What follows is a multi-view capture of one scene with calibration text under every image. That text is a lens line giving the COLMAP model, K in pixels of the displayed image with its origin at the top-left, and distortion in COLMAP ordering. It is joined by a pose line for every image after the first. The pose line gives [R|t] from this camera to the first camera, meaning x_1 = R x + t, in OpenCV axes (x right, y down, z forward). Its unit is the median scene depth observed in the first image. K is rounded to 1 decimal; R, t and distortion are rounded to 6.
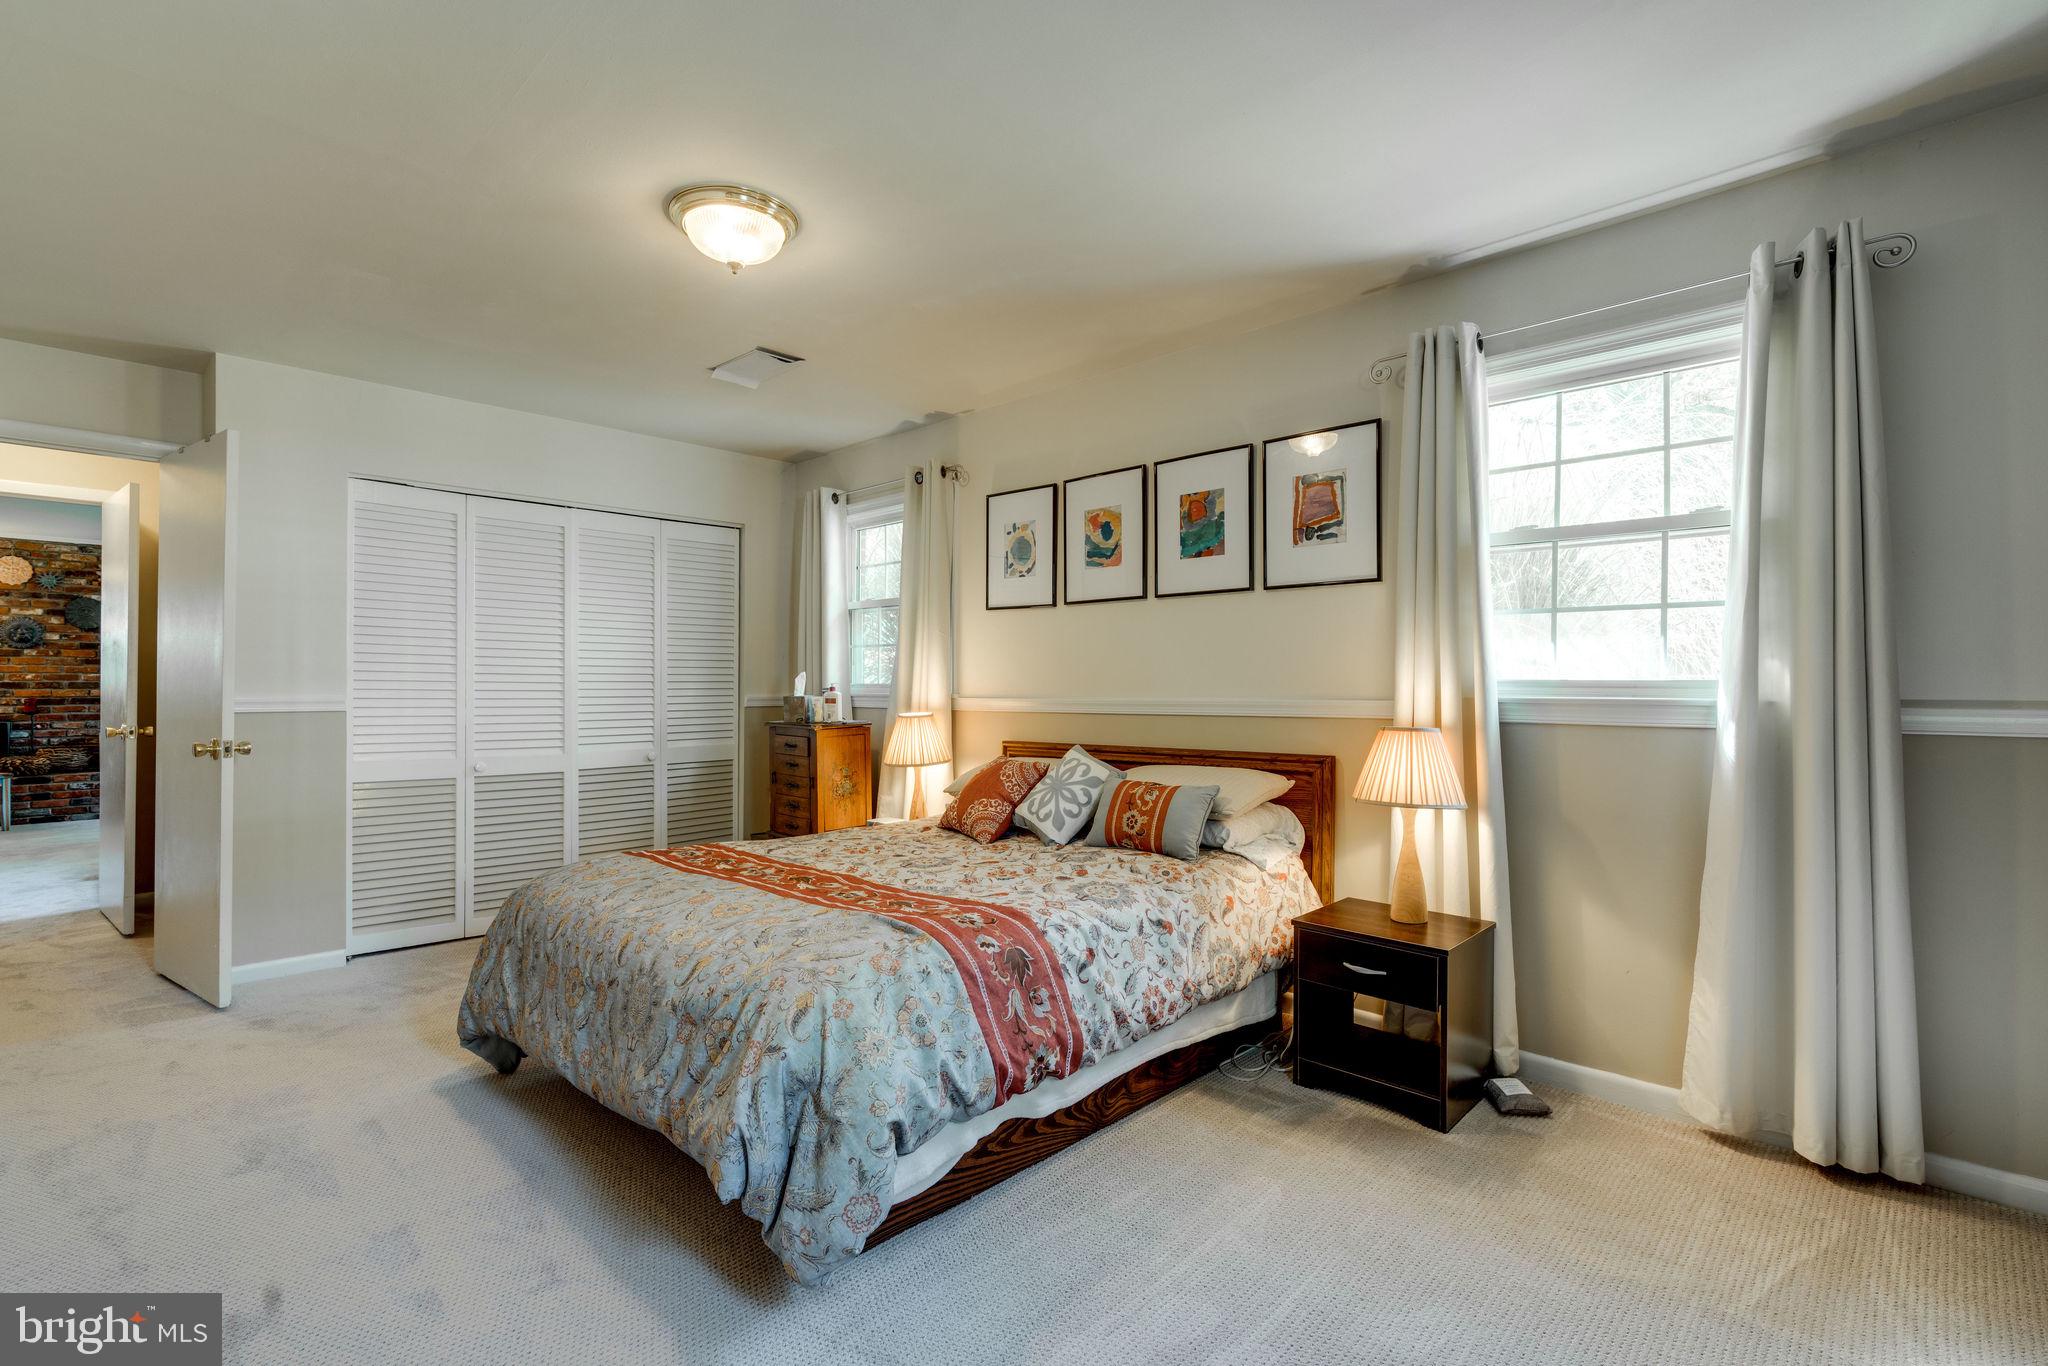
lens RADIAL K [[931.2, 0, 1004.6], [0, 931.2, 680.8], [0, 0, 1]] dist [-0.001756, 0.001890]
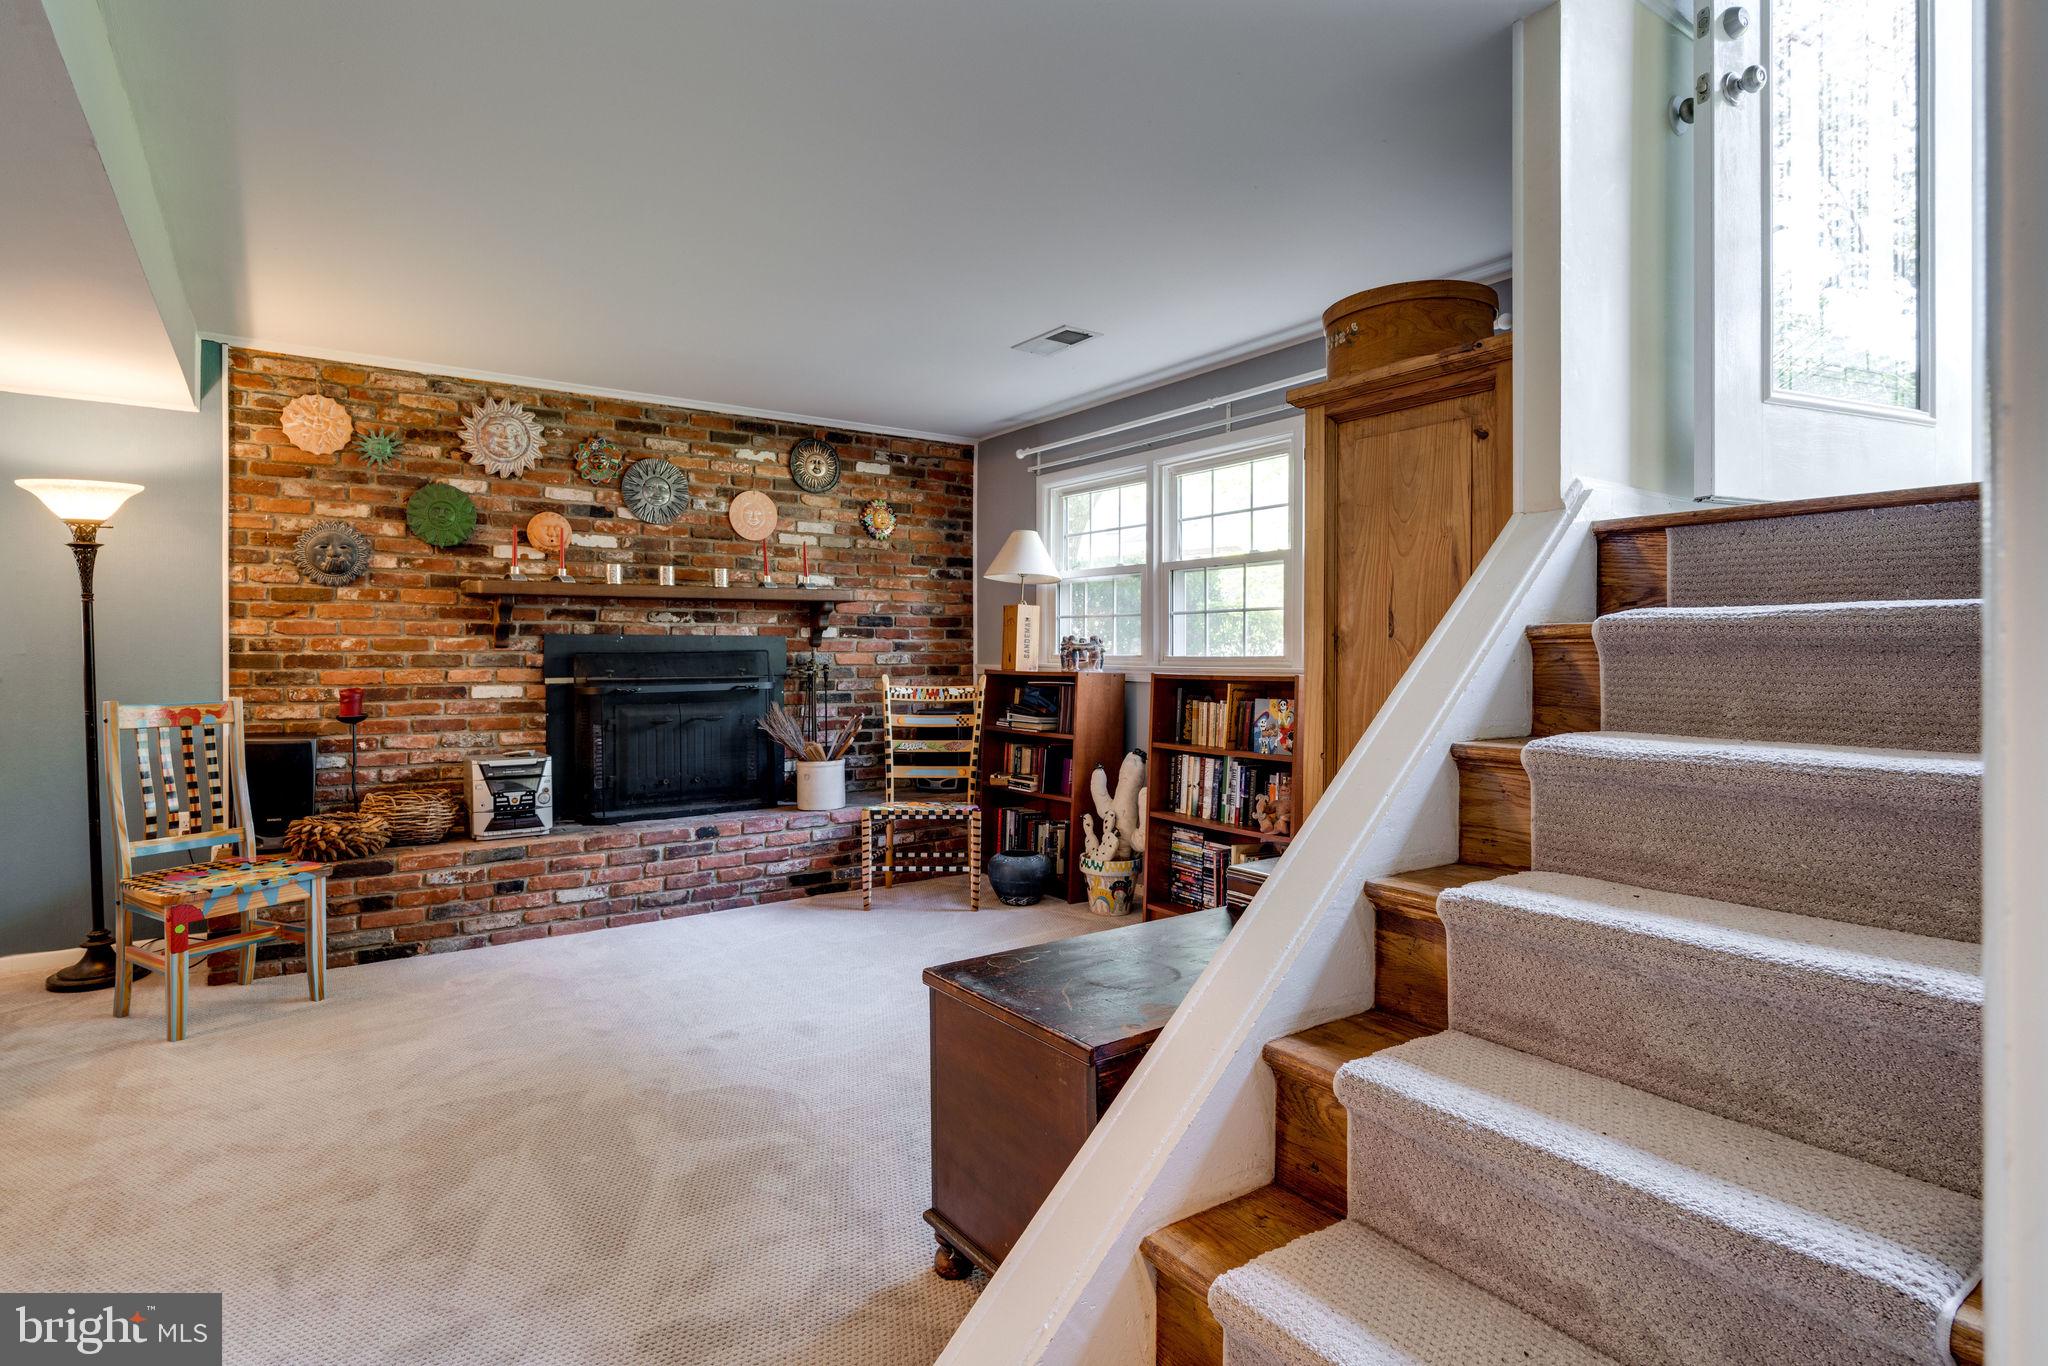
lens RADIAL K [[1031.6, 0, 1015.4], [0, 1031.6, 651.9], [0, 0, 1]] dist [0.001798, 0.001214]
pose [[0.981511, -0.001667, -0.191399, -0.598169], [0.001790, 0.999998, 0.000471, 0.000376], [0.191398, -0.000805, 0.981512, 0.534712]]
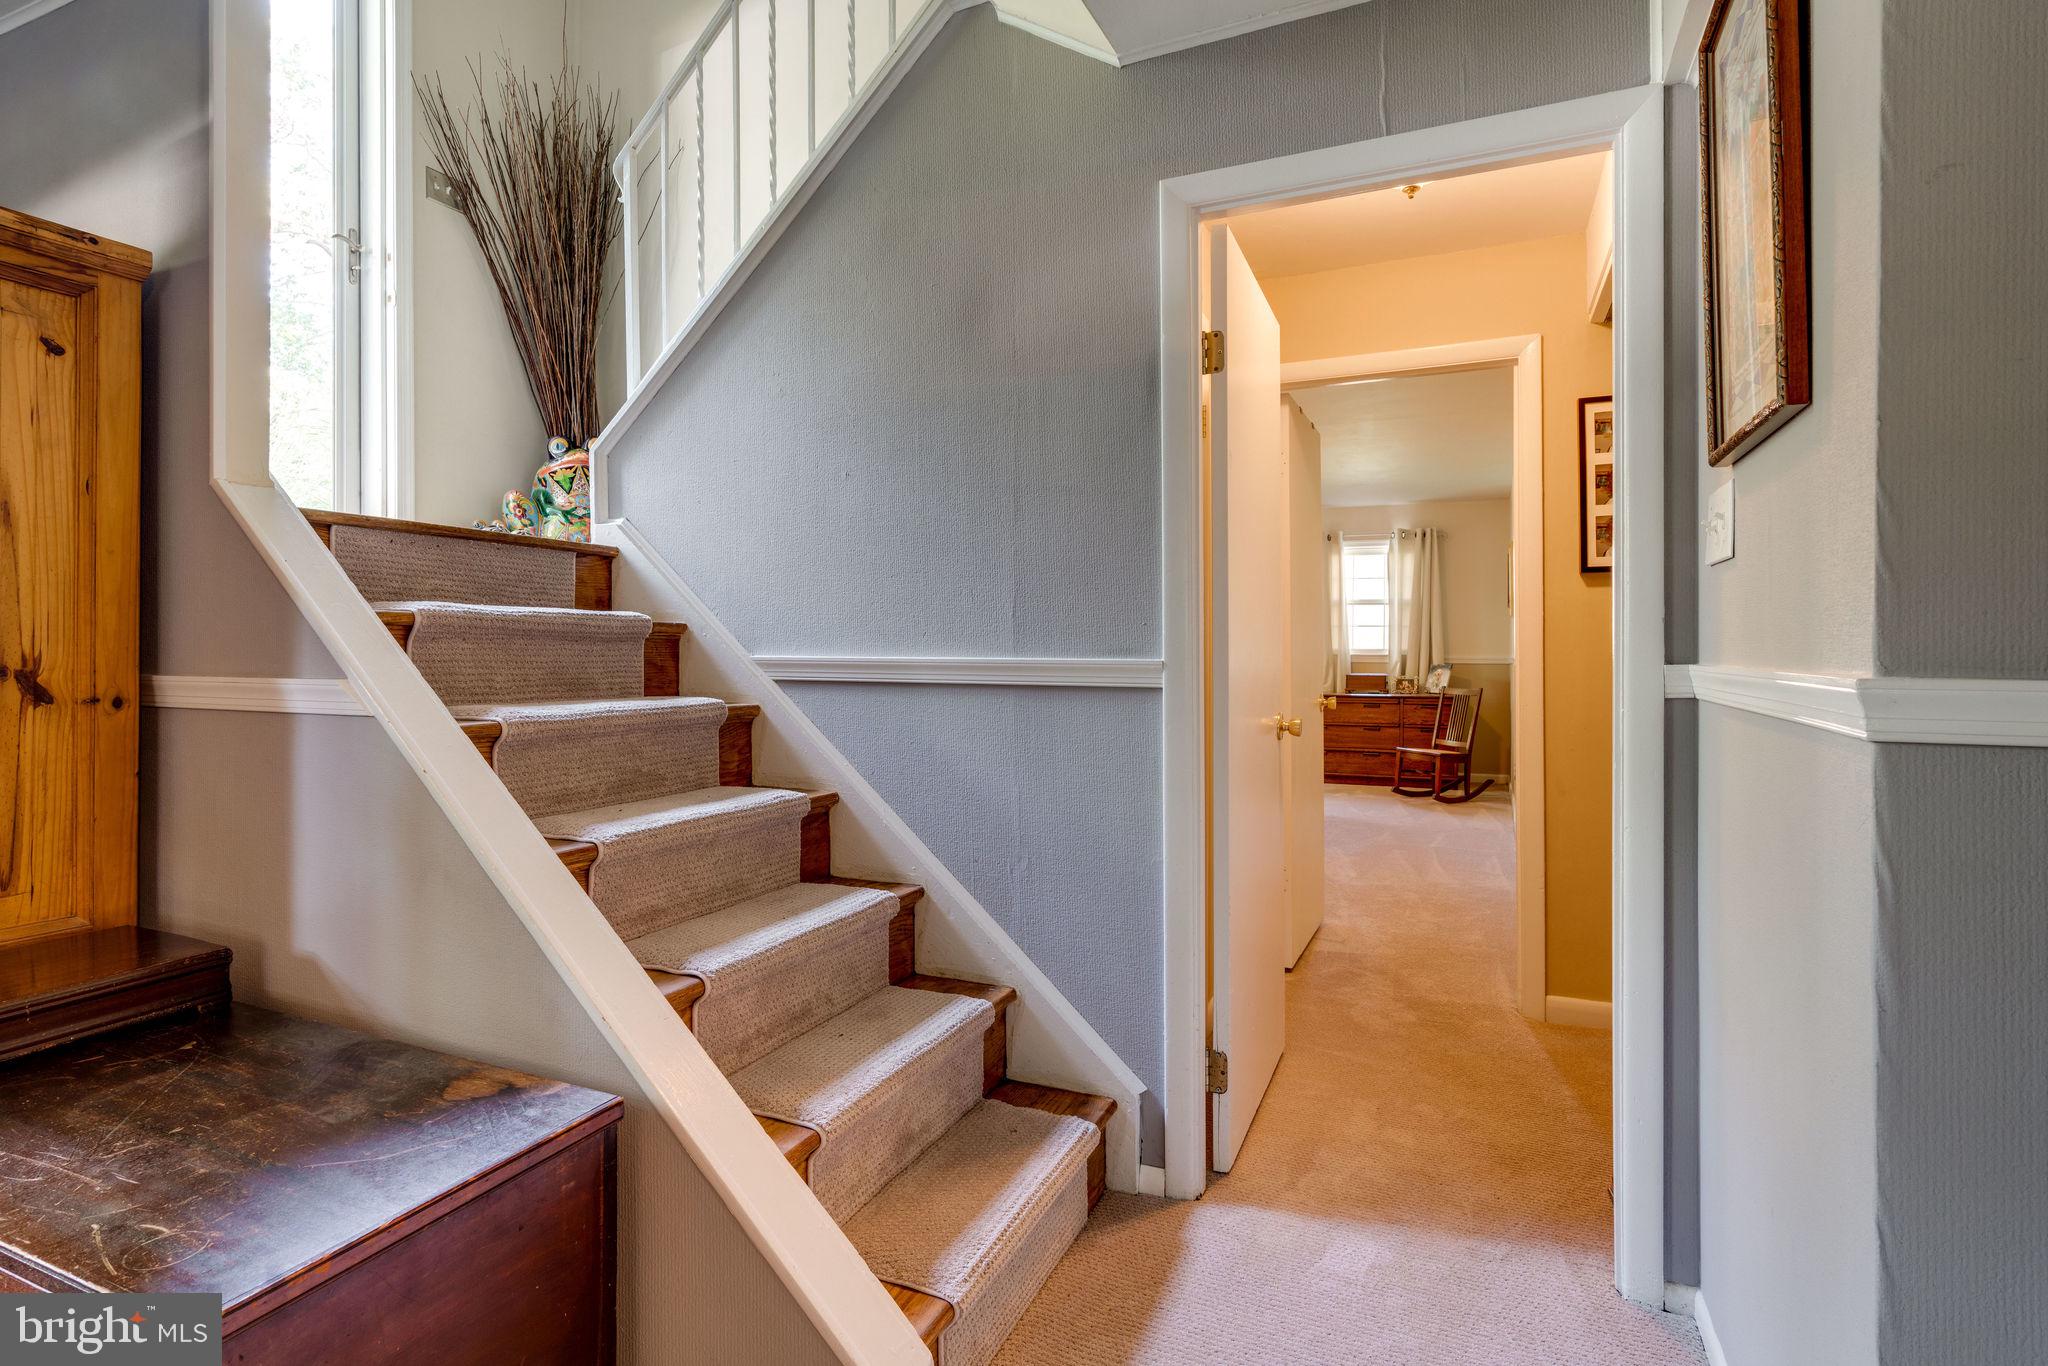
lens RADIAL K [[1031.6, 0, 1010.1], [0, 1031.6, 647.2], [0, 0, 1]] dist [0.001798, 0.001214]
pose [[-0.337539, -0.000281, 0.941311, -0.798569], [-0.005230, 0.999985, -0.001576, 0.002684], [-0.941297, -0.005455, -0.337535, 0.724157]]
